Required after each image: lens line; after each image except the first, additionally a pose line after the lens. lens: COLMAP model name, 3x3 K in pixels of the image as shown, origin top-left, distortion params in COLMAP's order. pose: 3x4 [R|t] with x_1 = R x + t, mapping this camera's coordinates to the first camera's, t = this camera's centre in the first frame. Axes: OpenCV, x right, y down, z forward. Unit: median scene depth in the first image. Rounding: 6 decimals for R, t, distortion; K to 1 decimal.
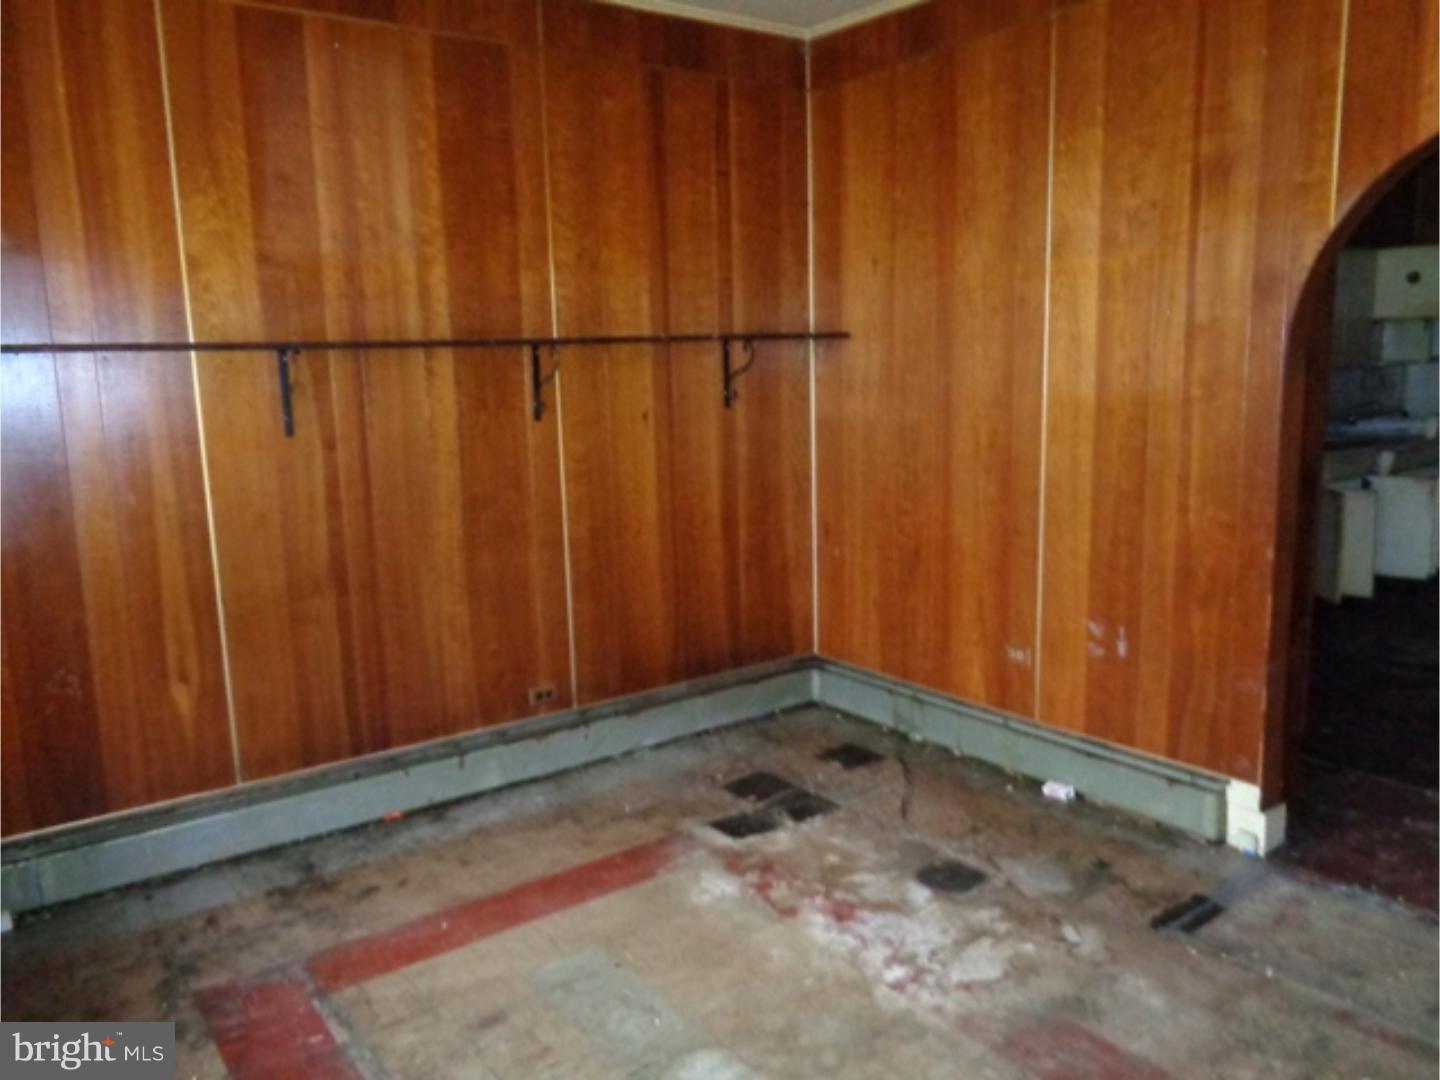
lens RADIAL K [[1094.2, 0, 720.0], [0, 1094.2, 540.0], [0, 0, 1]] dist [-0.002421, -0.001150]
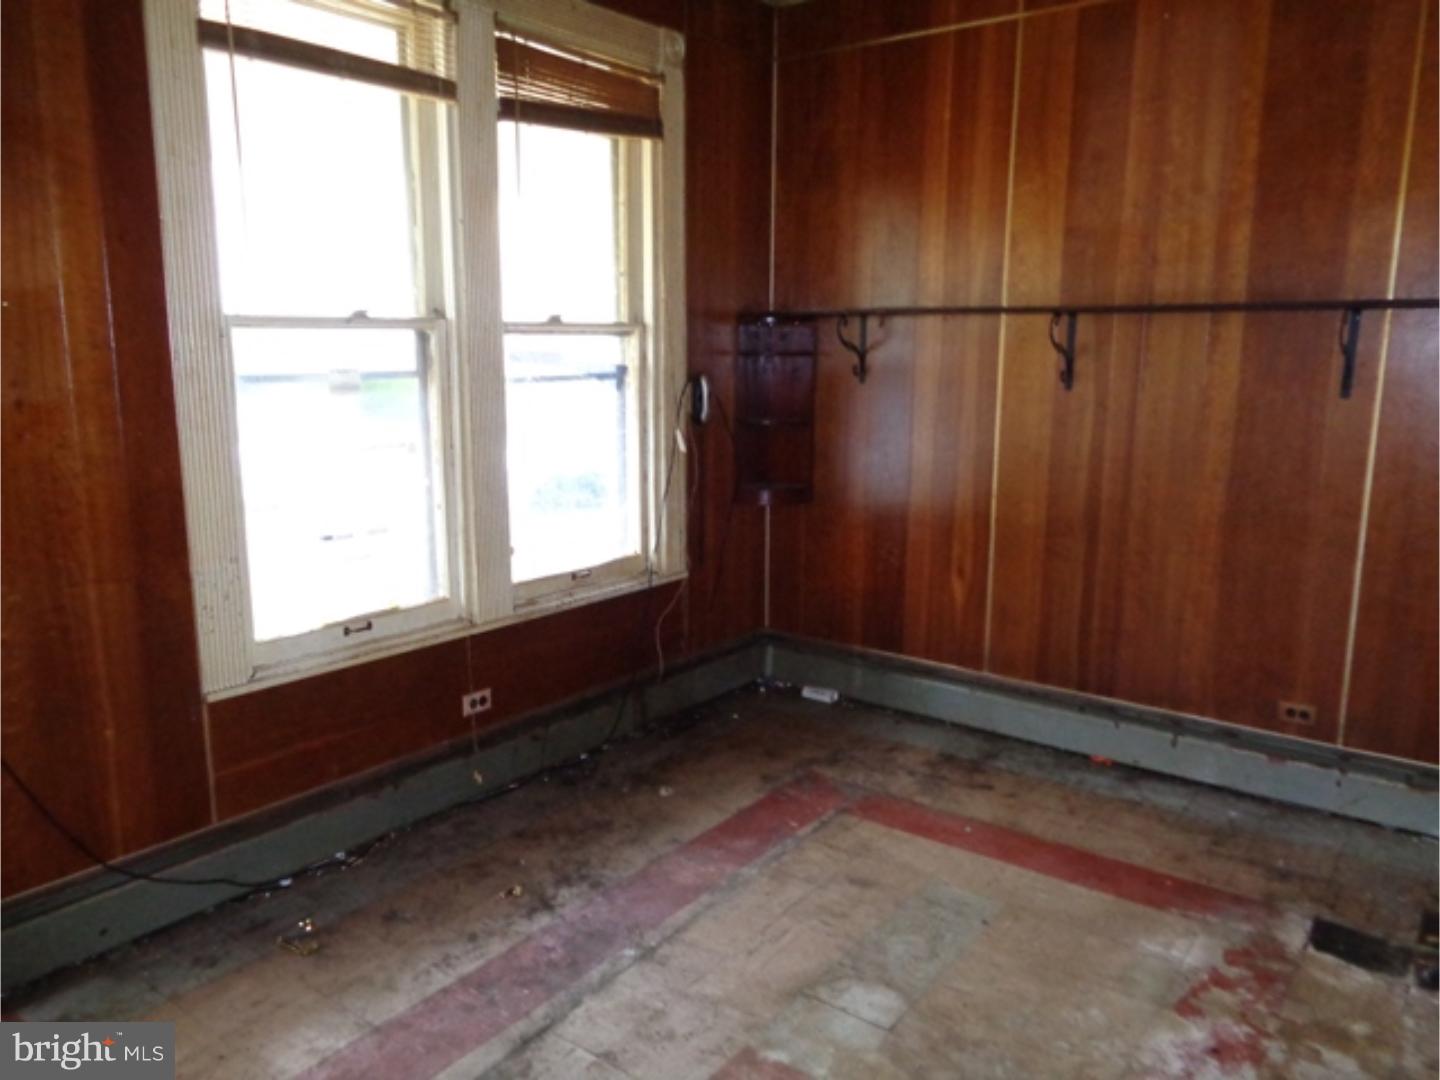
lens RADIAL K [[1057.9, 0, 720.0], [0, 1057.9, 540.0], [0, 0, 1]] dist [0.001730, 0.005851]
pose [[0.282228, 0.202657, -0.937698, 0.551008], [-0.171691, 0.972322, 0.158465, -0.055638], [0.943859, 0.116272, 0.309211, 0.339566]]
